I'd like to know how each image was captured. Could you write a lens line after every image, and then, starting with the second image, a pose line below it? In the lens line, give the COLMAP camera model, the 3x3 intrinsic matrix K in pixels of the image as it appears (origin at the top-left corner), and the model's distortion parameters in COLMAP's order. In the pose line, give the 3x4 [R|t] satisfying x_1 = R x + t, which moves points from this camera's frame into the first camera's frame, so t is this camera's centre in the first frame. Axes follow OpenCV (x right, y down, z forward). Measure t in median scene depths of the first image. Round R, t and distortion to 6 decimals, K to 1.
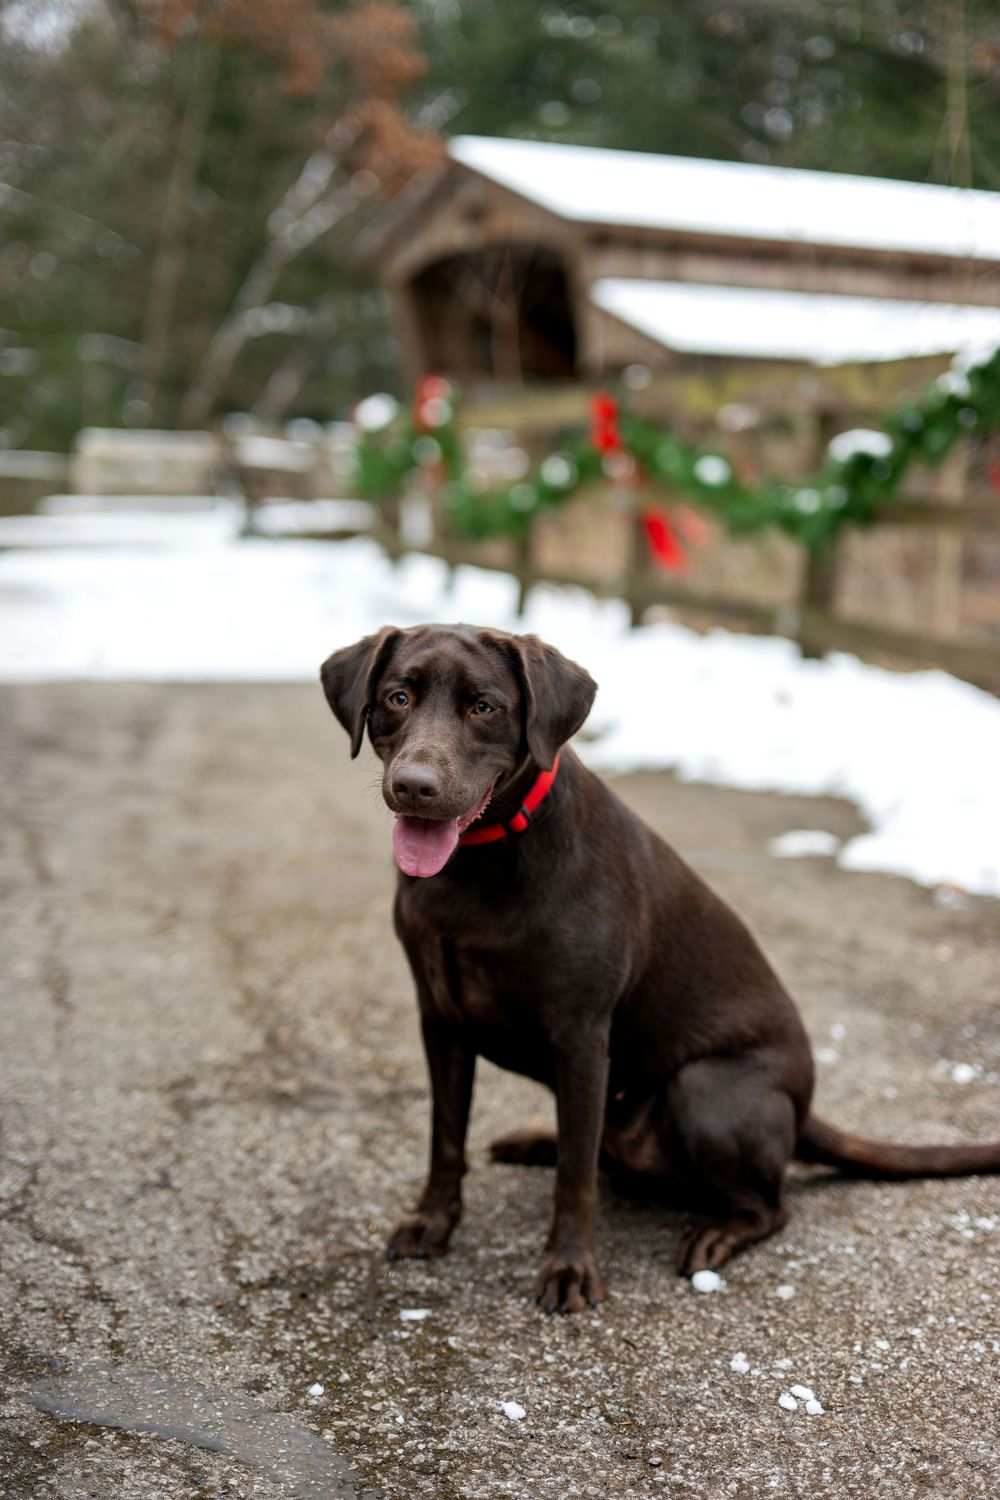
lens RADIAL K [[2064.0, 0, 536.0], [0, 2064.0, 787.8], [0, 0, 1]] dist [-0.014757, 0.059893]
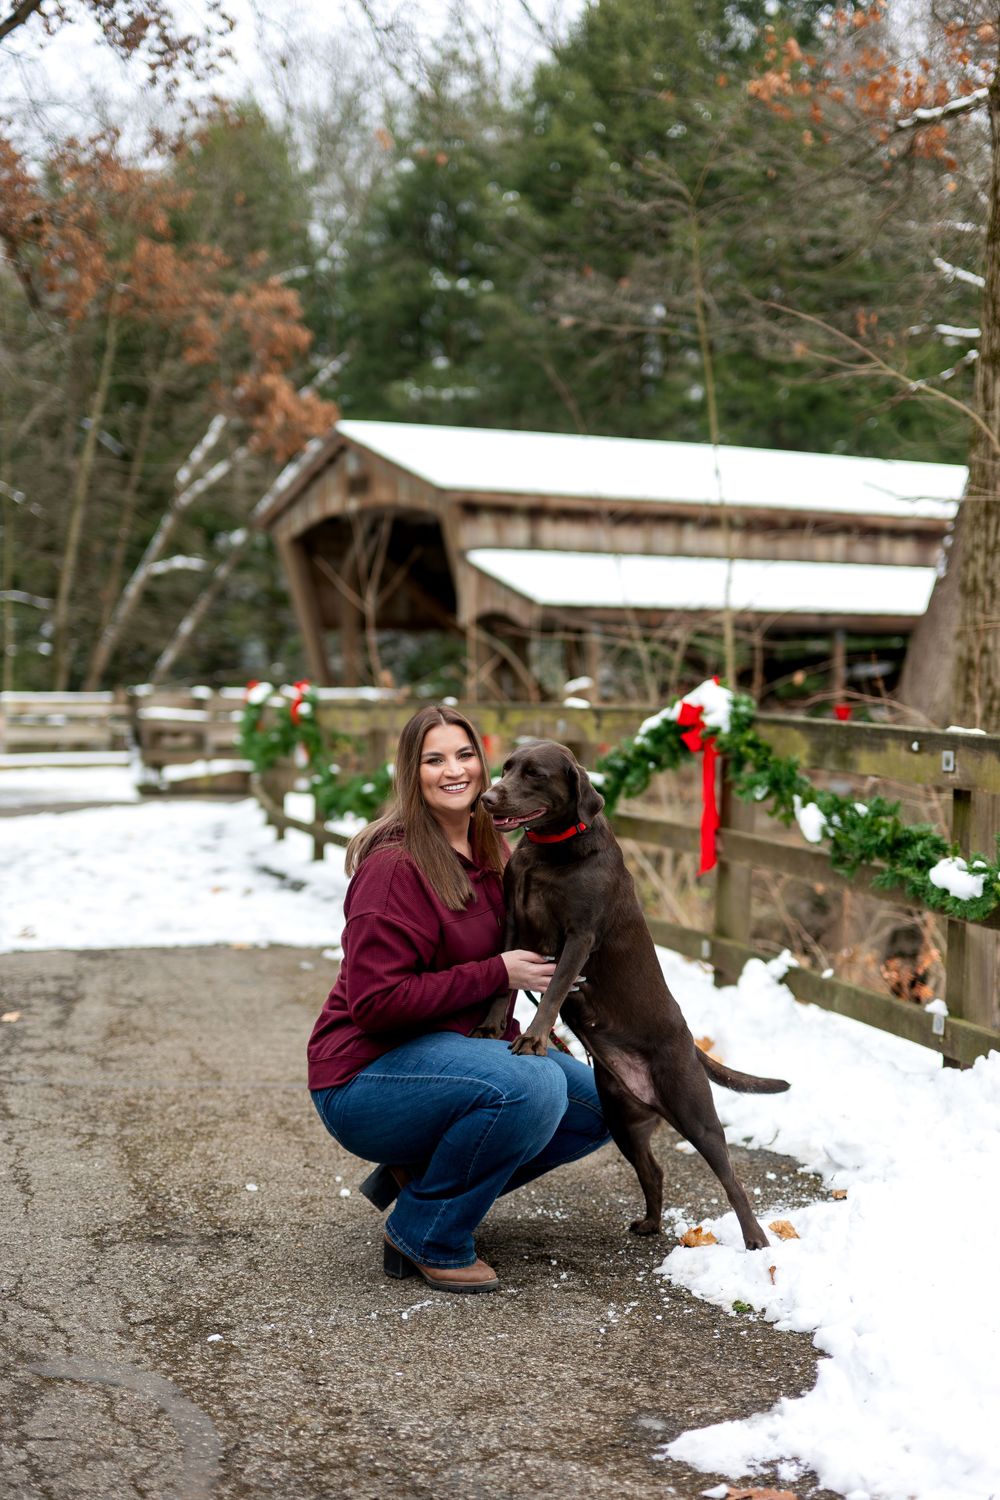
lens RADIAL K [[2064.0, 0, 536.0], [0, 2064.0, 787.8], [0, 0, 1]] dist [-0.014757, 0.059893]
pose [[0.998777, -0.021495, 0.044518, 0.169371], [0.025835, 0.994719, -0.099331, -0.065158], [-0.042148, 0.100360, 0.994058, -1.041187]]
